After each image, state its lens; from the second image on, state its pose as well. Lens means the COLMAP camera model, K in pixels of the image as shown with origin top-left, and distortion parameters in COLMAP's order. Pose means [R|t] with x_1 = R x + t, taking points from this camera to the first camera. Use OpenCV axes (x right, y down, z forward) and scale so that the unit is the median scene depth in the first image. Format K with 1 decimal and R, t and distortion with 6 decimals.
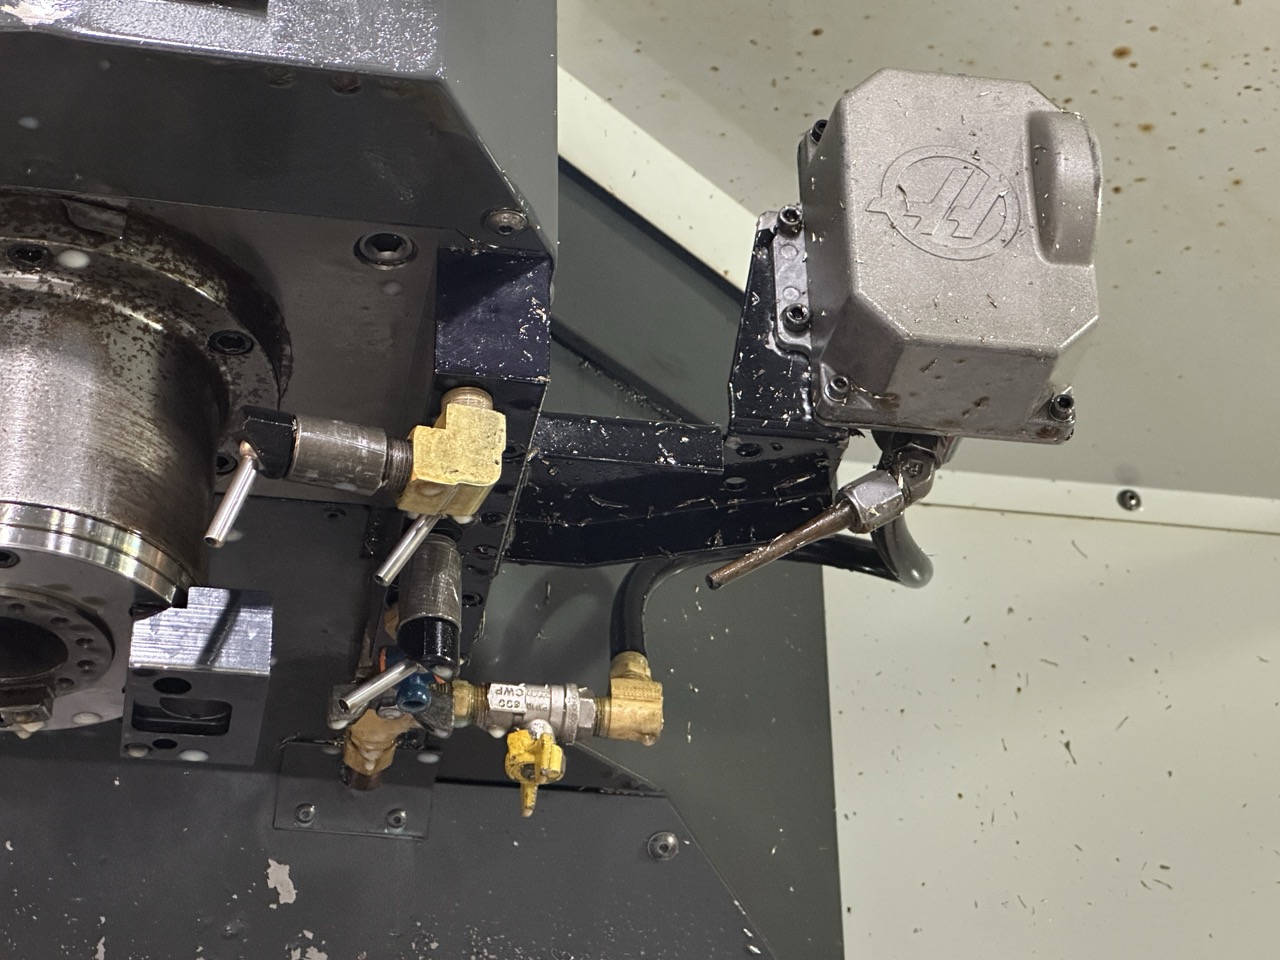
lens RADIAL K [[3011.2, 0, 641.2], [0, 3011.2, 484.0], [0, 0, 1]] dist [-0.223527, 5.966158]
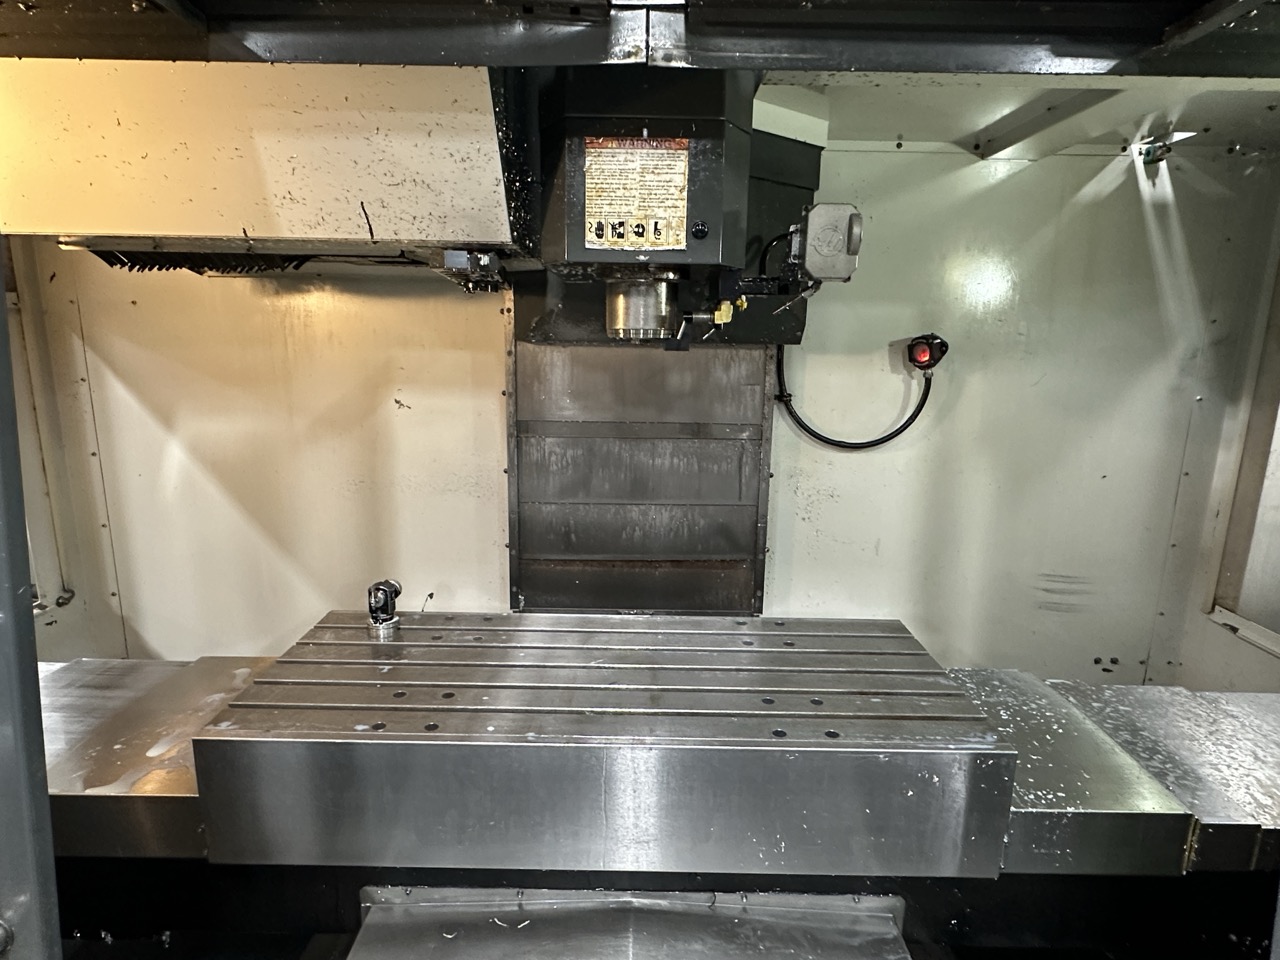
lens RADIAL K [[741.2, 0, 634.2], [0, 741.2, 490.2], [0, 0, 1]] dist [-0.000144, 0.001335]
pose [[0.981494, 0.073494, -0.176829, 0.037338], [0.071271, 0.716883, 0.693541, -0.667139], [0.177737, -0.693309, 0.698378, -0.156087]]
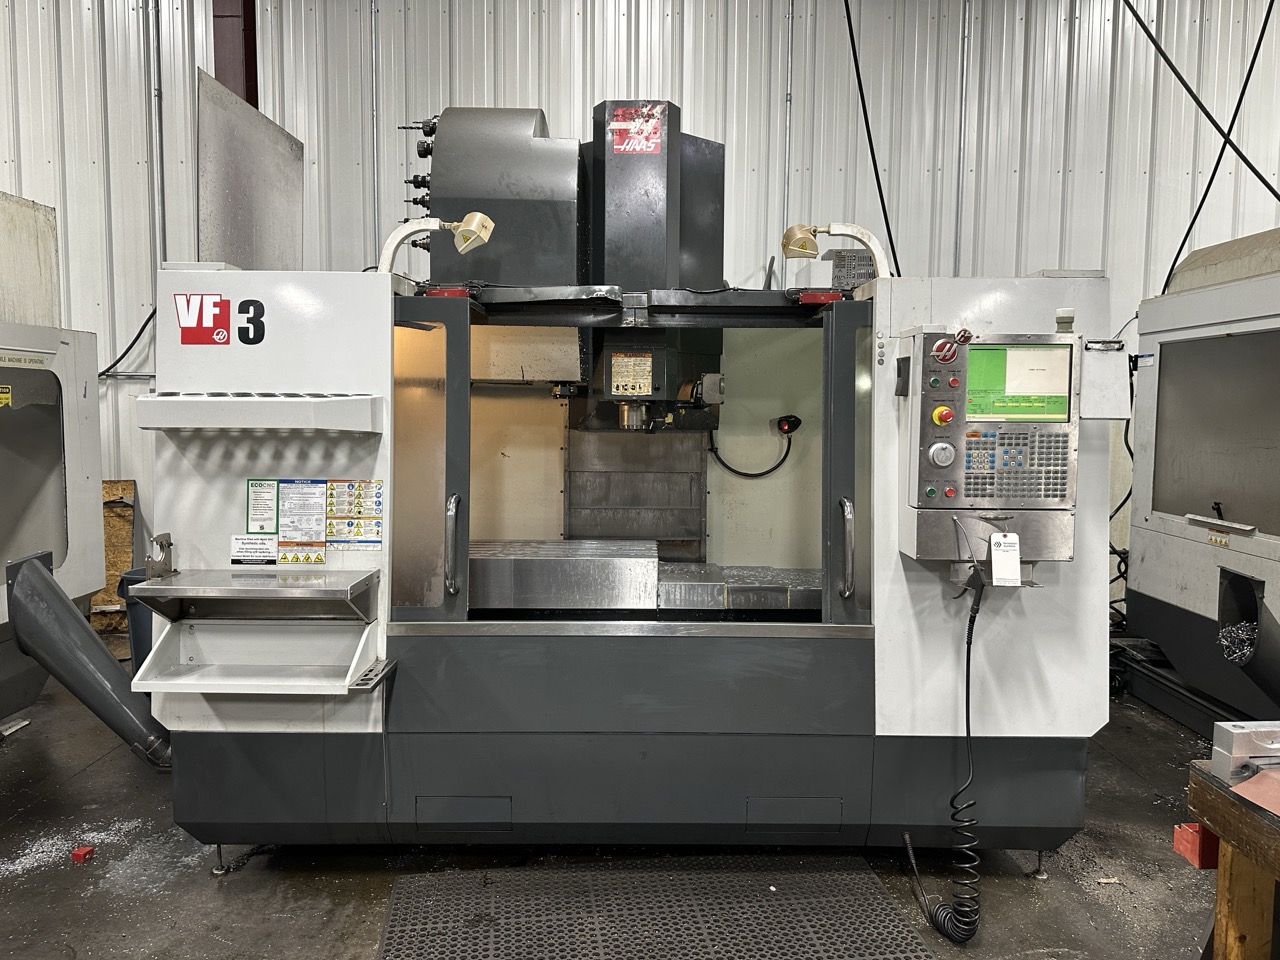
lens RADIAL K [[893.2, 0, 643.6], [0, 893.2, 420.8], [0, 0, 1]] dist [0.000202, -0.009424]
pose [[0.983458, 0.038955, -0.176899, 0.468128], [0.073261, 0.807622, 0.585133, -2.069087], [0.165661, -0.588413, 0.791408, -1.878480]]
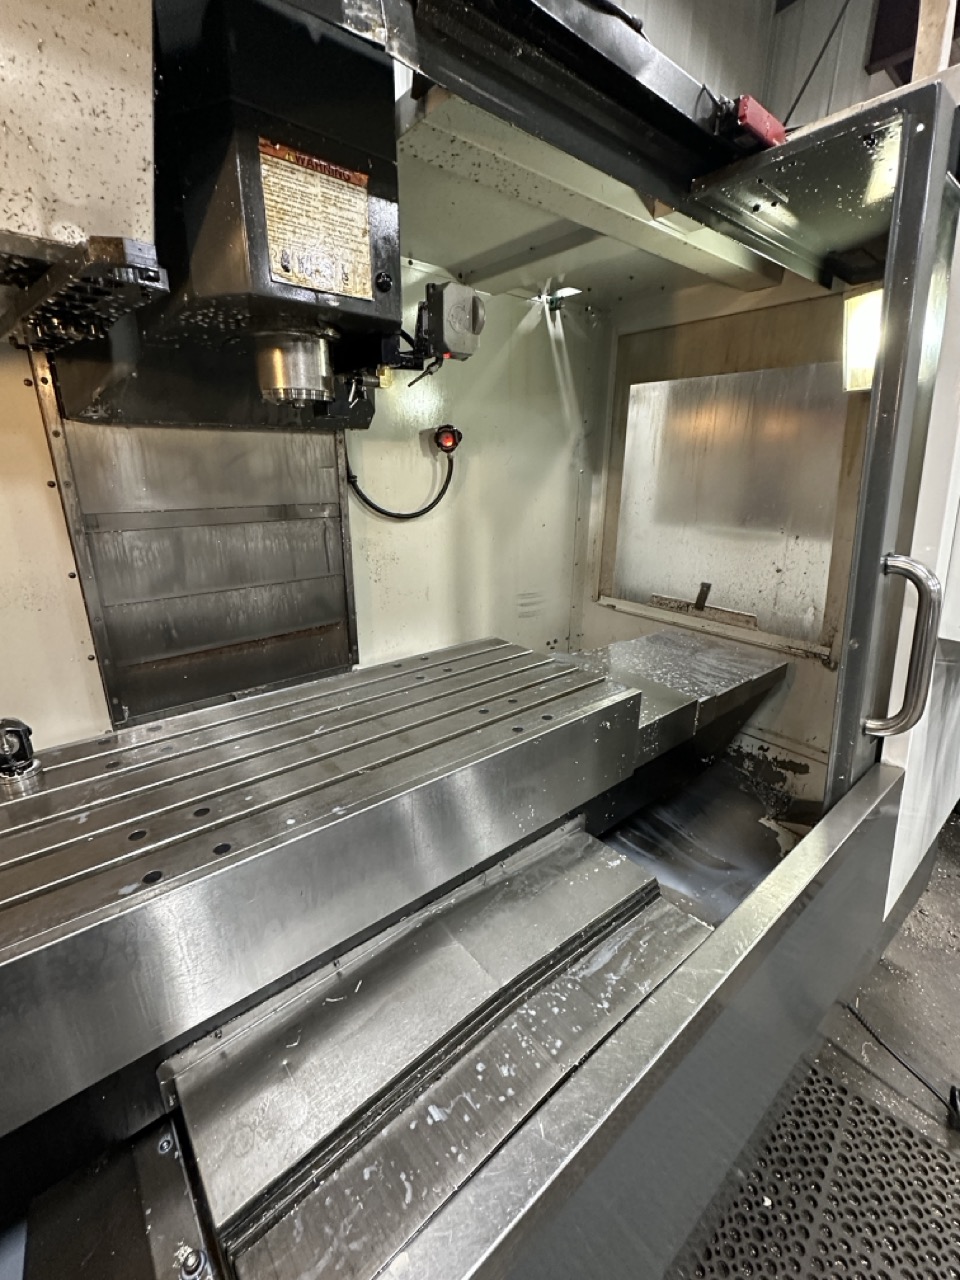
lens RADIAL K [[545.3, 0, 478.9], [0, 545.3, 640.4], [0, 0, 1]] dist [-0.000538, 0.000389]
pose [[0.873440, -0.129368, 0.469432, -0.425706], [-0.277707, 0.659556, 0.698473, -0.426065], [-0.399977, -0.740439, 0.540156, 0.004245]]
